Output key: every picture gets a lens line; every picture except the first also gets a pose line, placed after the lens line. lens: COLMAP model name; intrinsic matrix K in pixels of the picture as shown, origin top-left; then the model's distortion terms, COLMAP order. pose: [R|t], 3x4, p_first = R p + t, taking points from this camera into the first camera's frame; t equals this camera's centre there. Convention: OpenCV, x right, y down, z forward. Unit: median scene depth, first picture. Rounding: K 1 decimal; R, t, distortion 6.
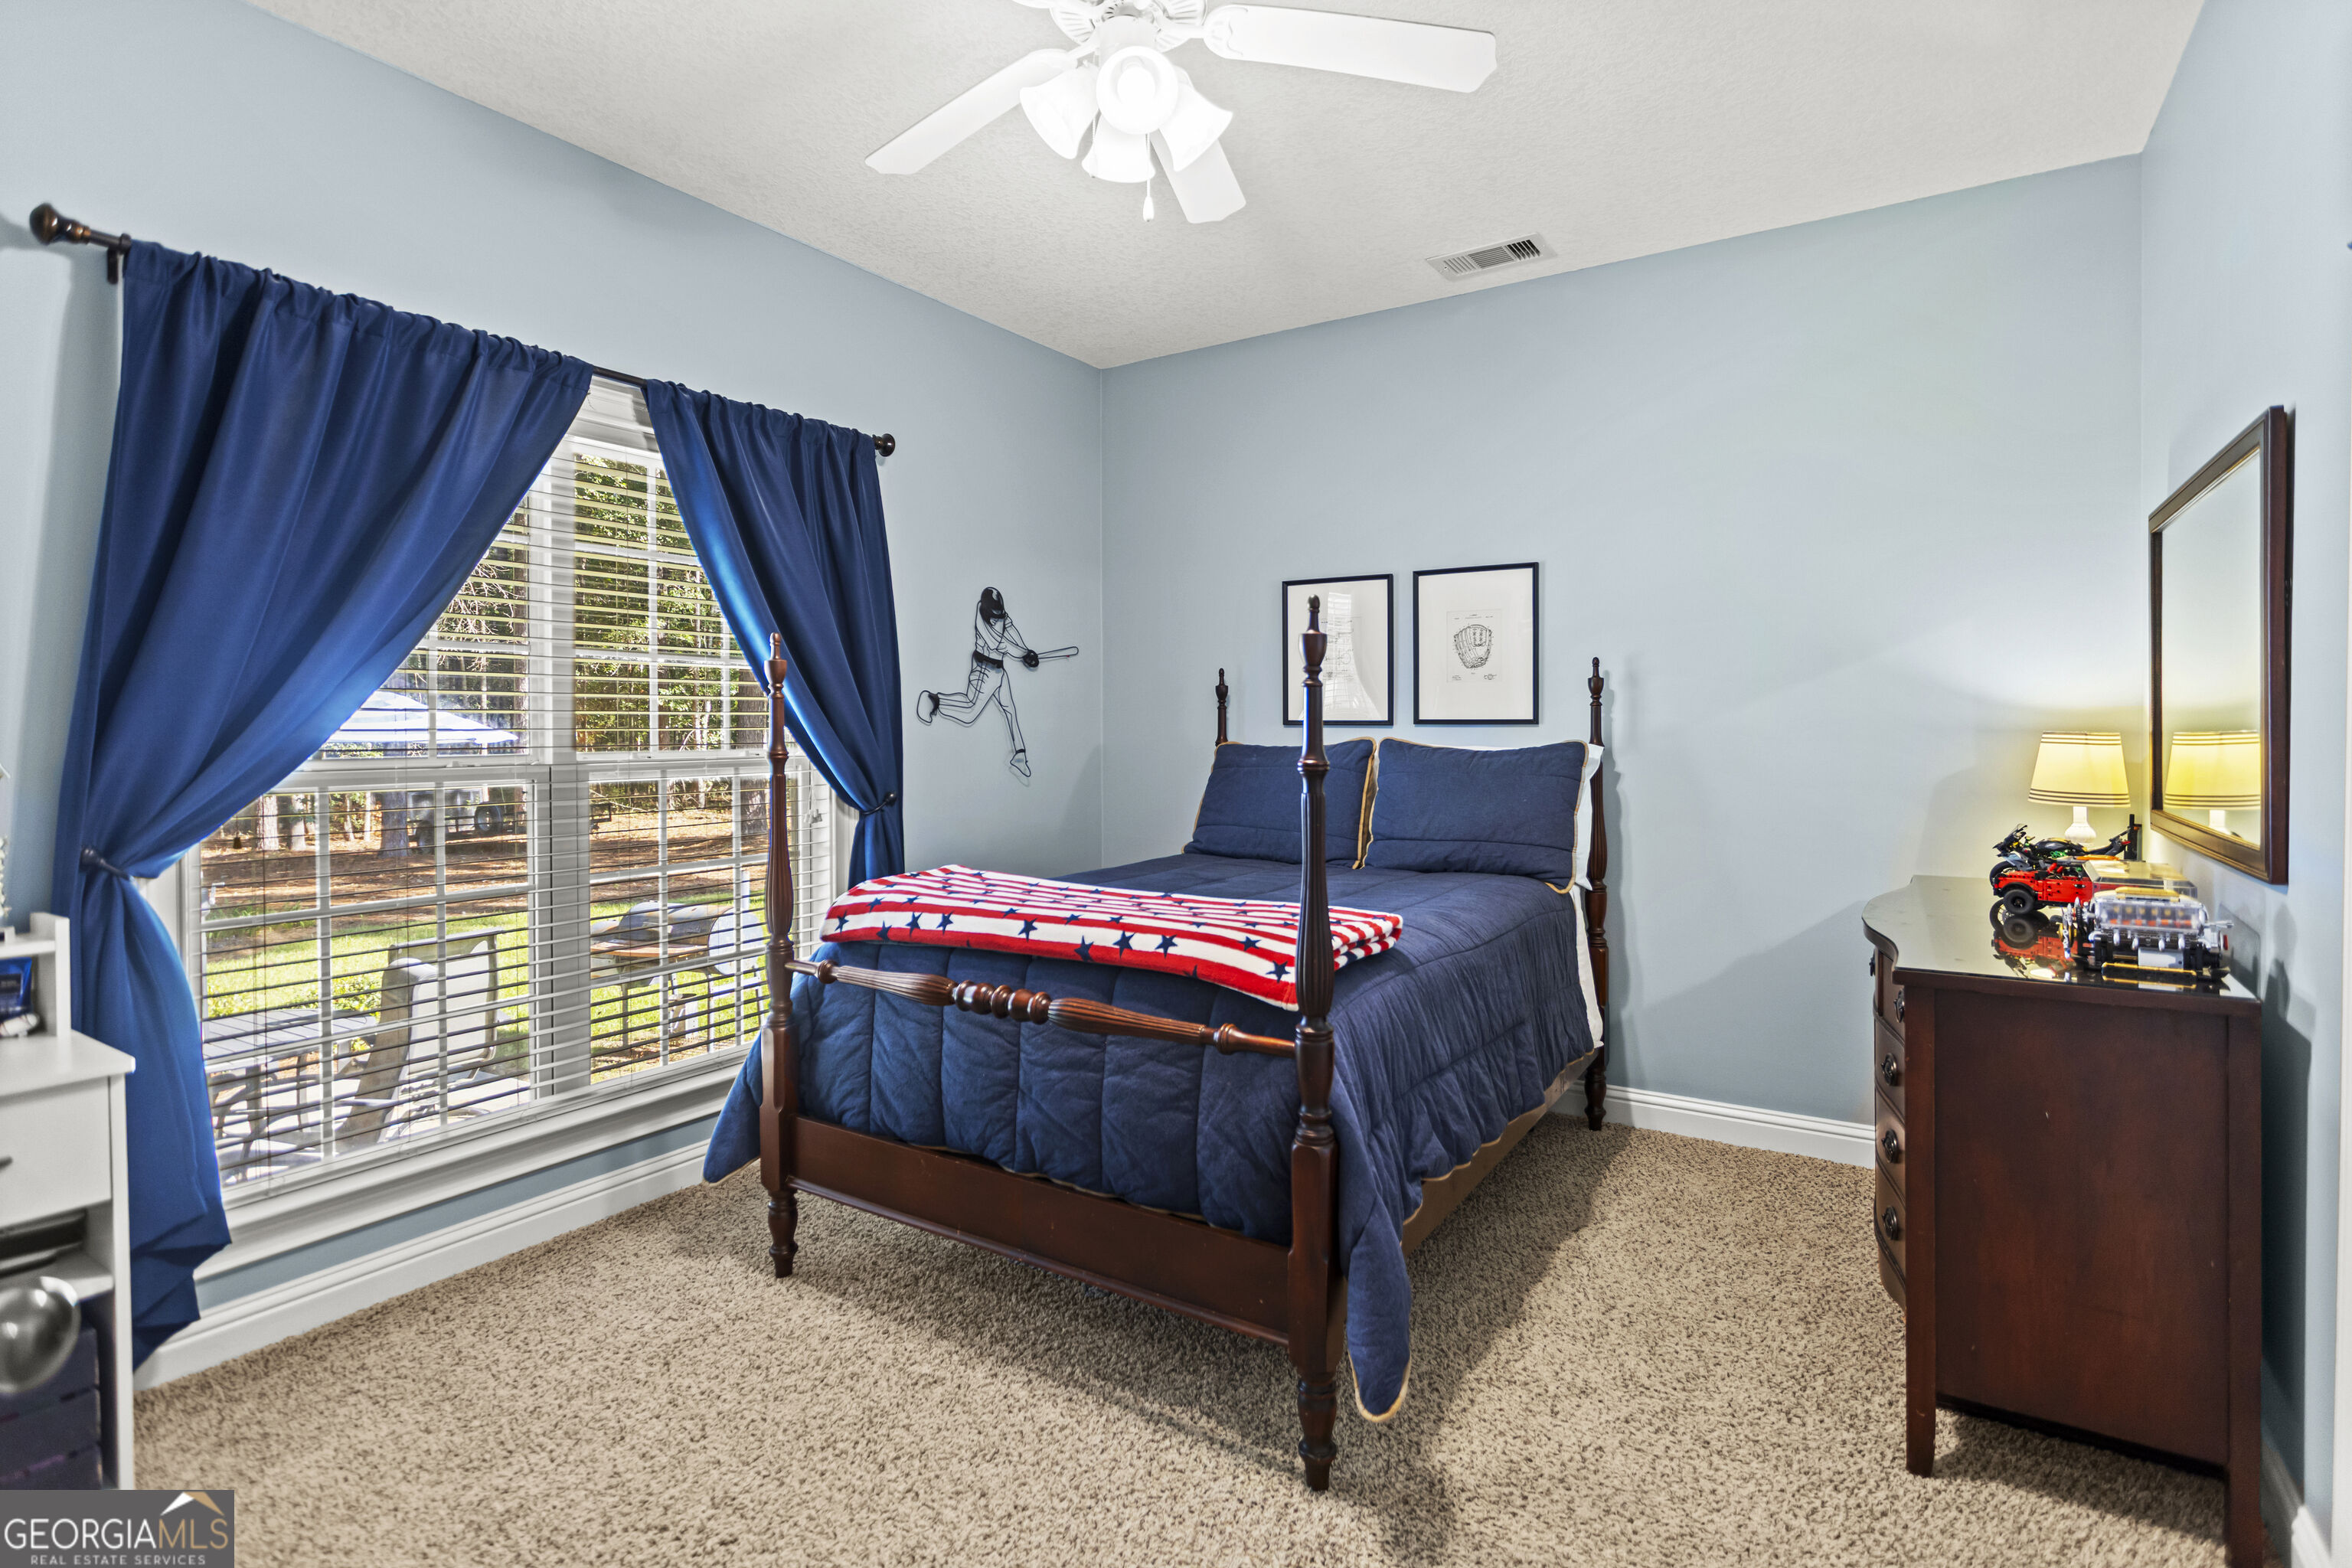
lens RADIAL K [[1150.4, 0, 1174.0], [0, 1150.4, 758.5], [0, 0, 1]] dist [-0.003615, -0.000407]
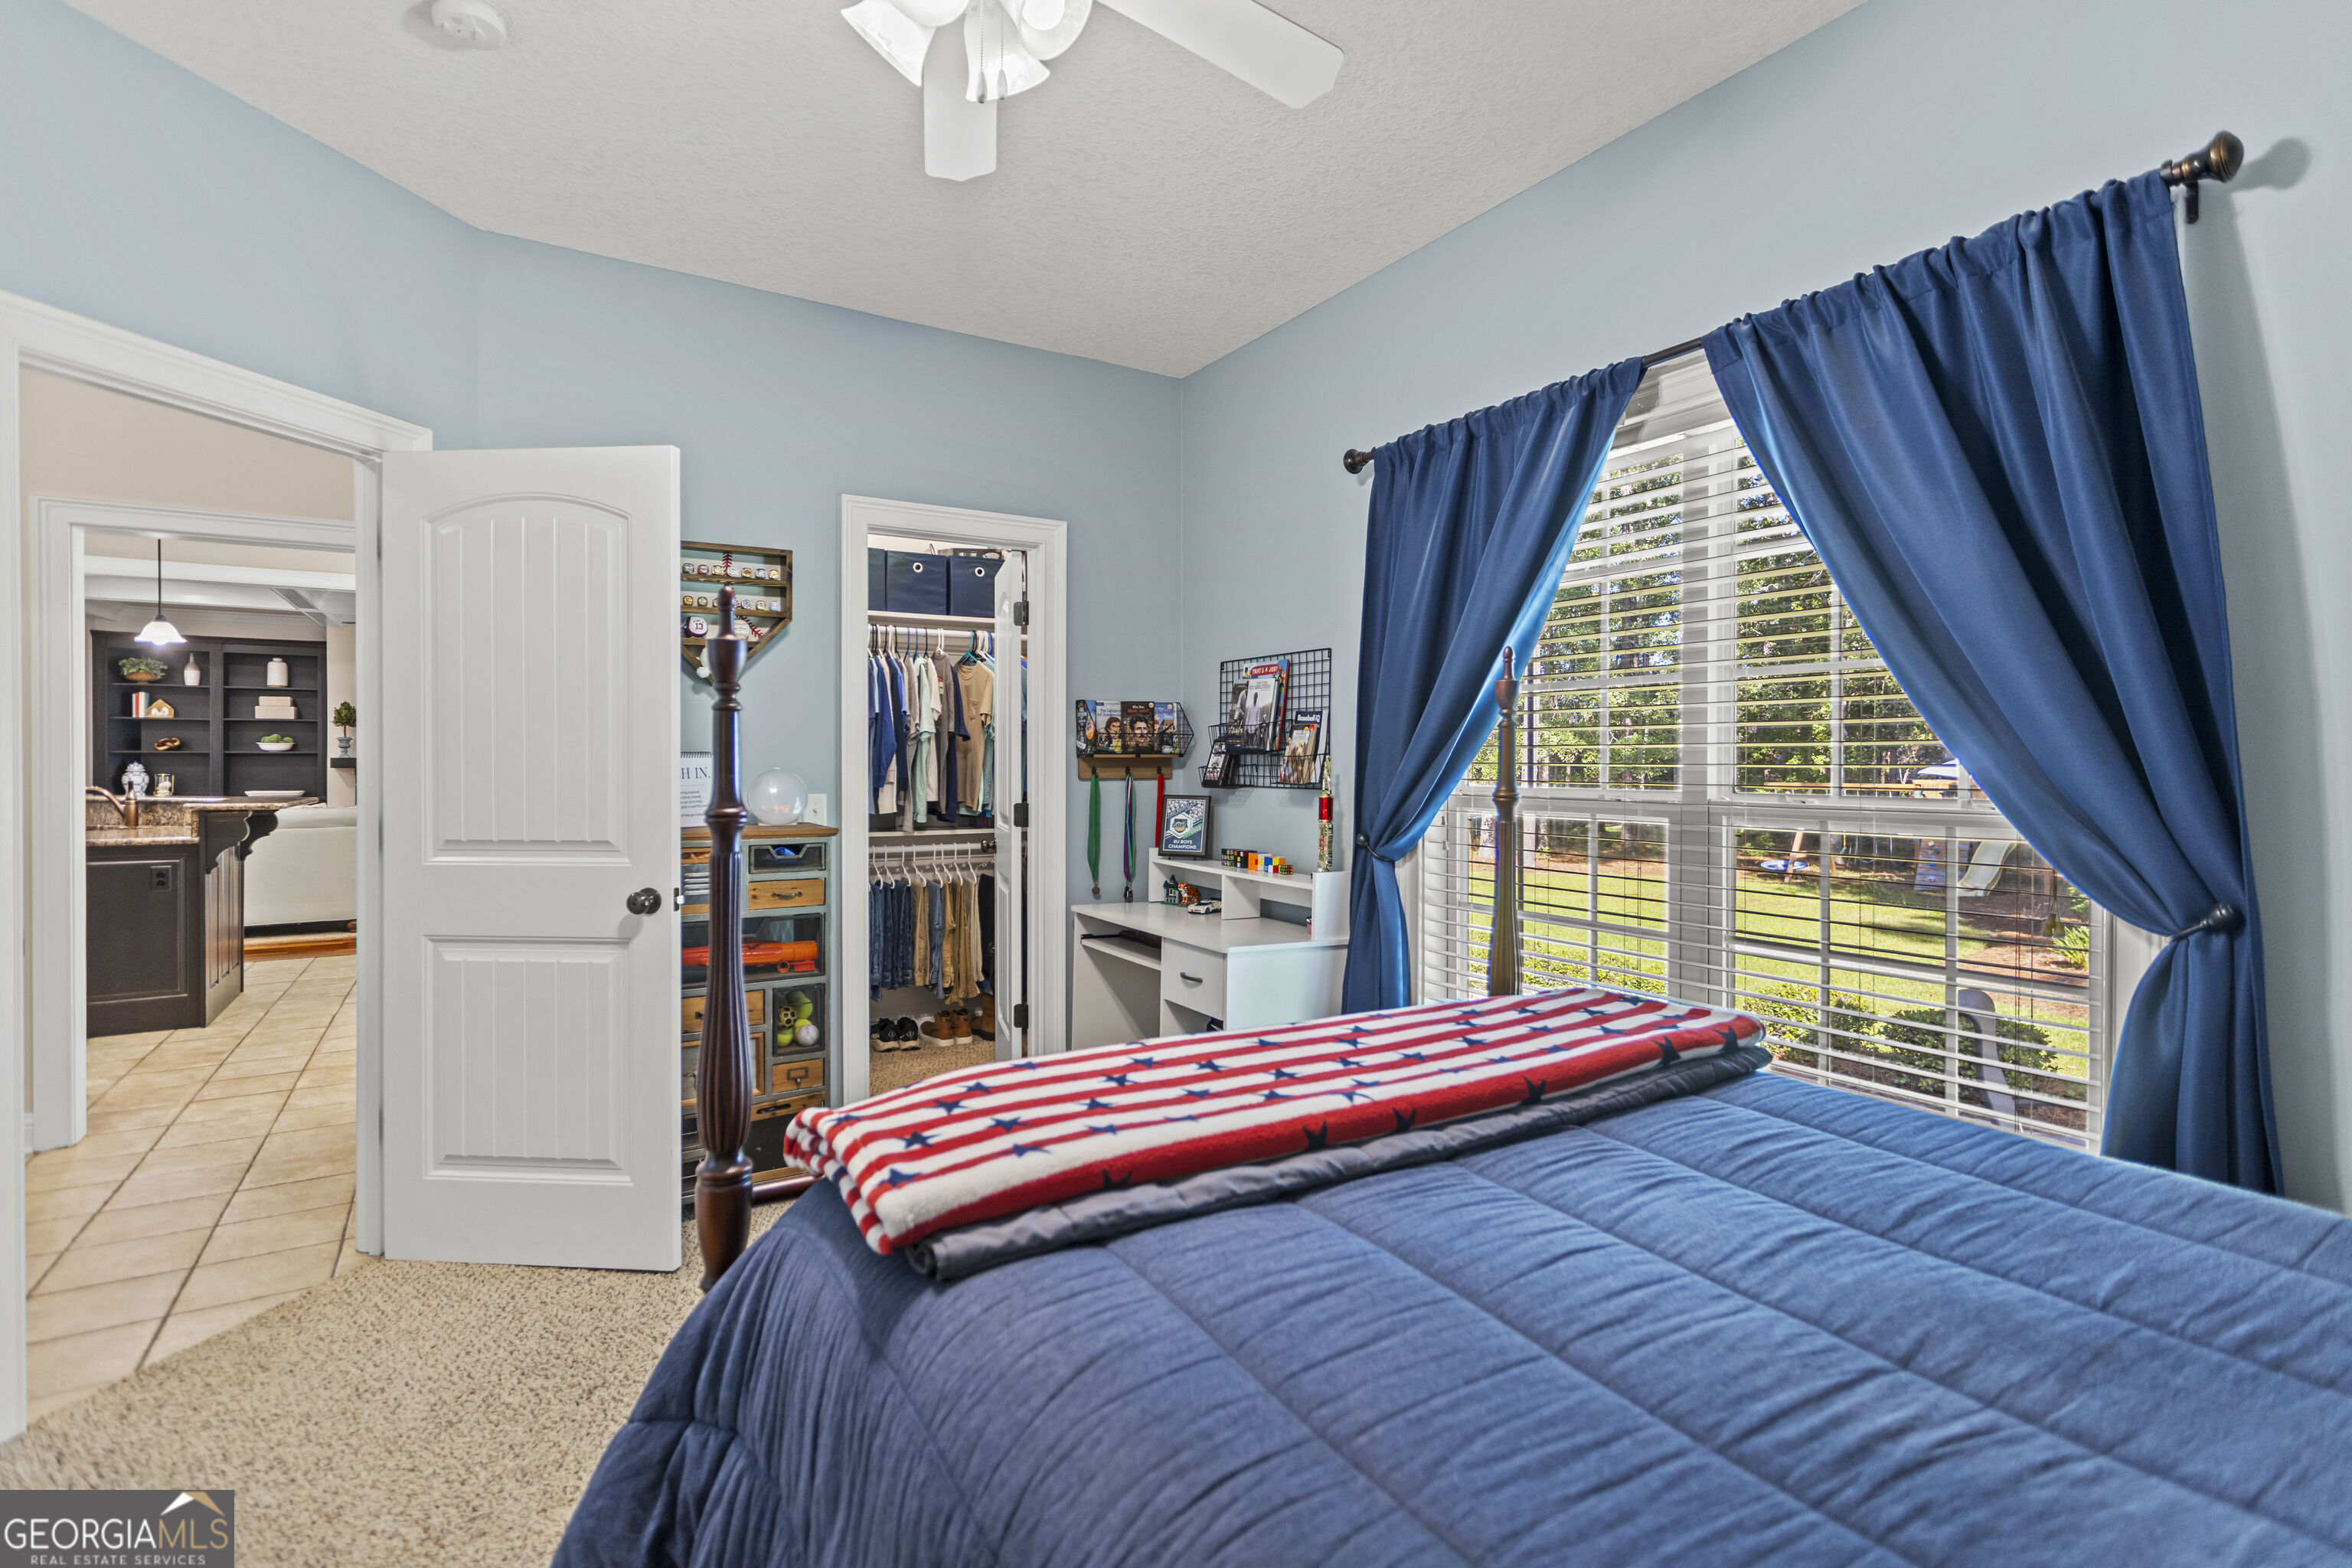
lens RADIAL K [[1135.1, 0, 1183.2], [0, 1135.1, 750.3], [0, 0, 1]] dist [0.001161, -0.000457]
pose [[-0.429046, -0.000497, -0.903282, 0.415444], [-0.025036, 0.999622, 0.011341, -0.035288], [0.902935, 0.027481, -0.428897, 0.992717]]
